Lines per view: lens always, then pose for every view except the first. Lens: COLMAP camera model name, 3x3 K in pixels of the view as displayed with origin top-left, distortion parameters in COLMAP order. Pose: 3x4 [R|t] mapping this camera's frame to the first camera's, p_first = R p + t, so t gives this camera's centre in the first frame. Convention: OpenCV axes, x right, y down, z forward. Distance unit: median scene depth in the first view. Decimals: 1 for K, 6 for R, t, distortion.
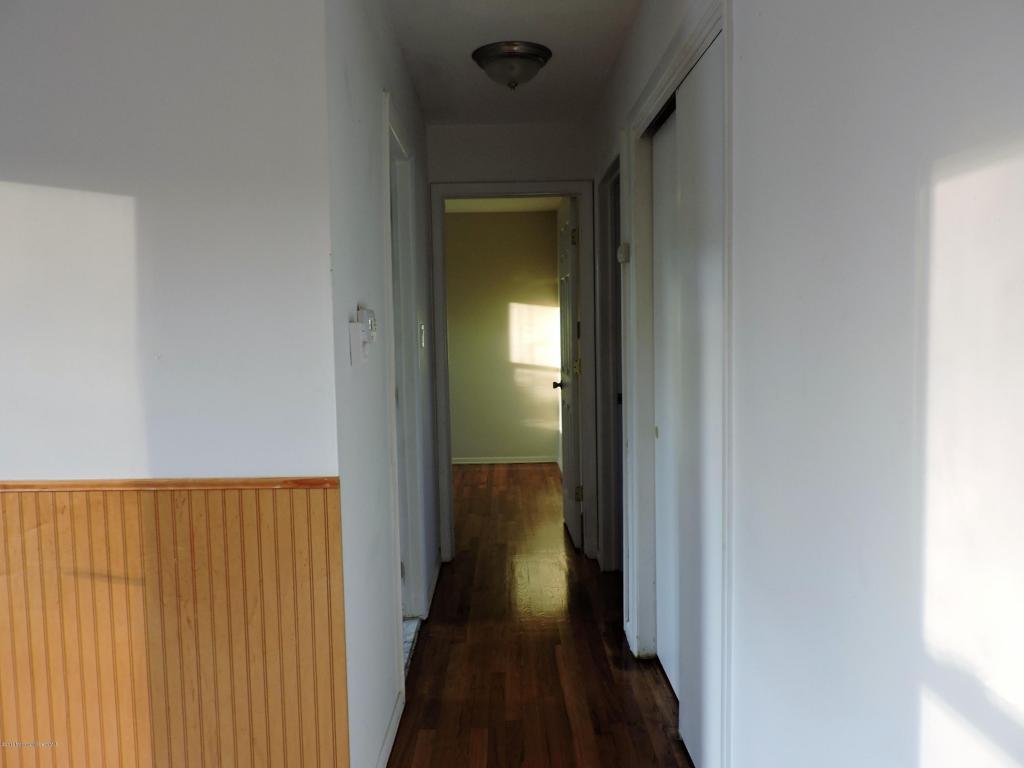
lens RADIAL K [[717.2, 0, 496.0], [0, 717.2, 382.0], [0, 0, 1]] dist [-0.001980, 0.000274]
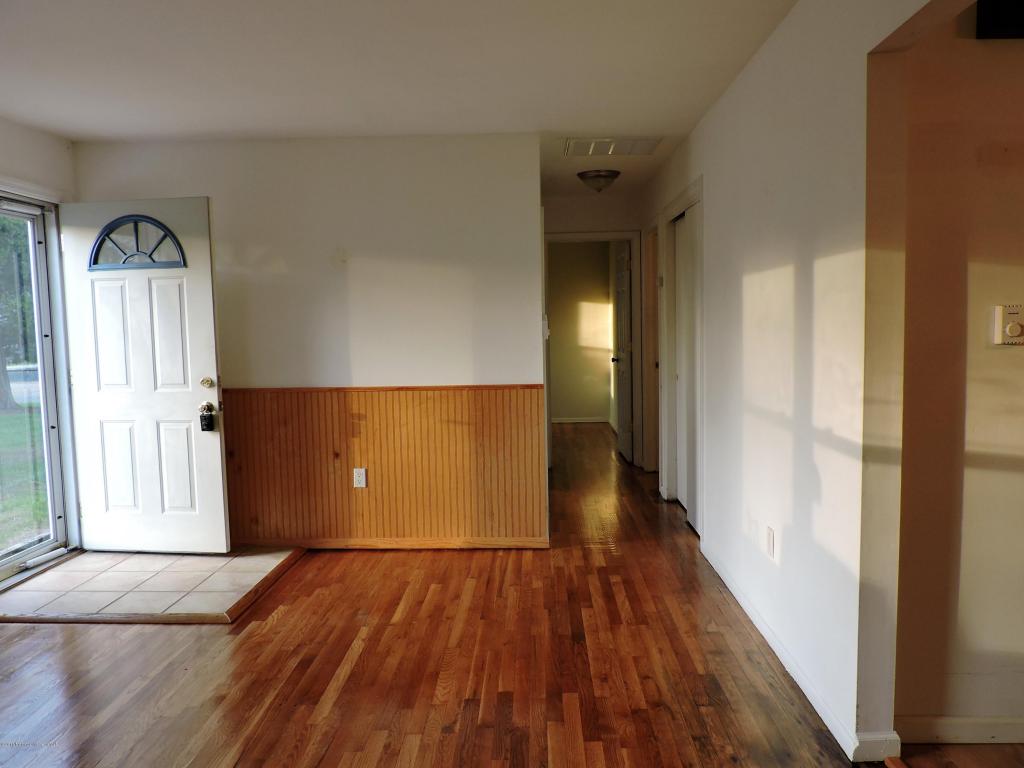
lens RADIAL K [[745.6, 0, 512.0], [0, 745.6, 384.0], [0, 0, 1]] dist [-0.023107, -0.000490]
pose [[0.999875, -0.001533, -0.015743, -0.180869], [0.001677, 0.999957, 0.009152, 0.068973], [0.015728, -0.009177, 0.999834, -0.971873]]
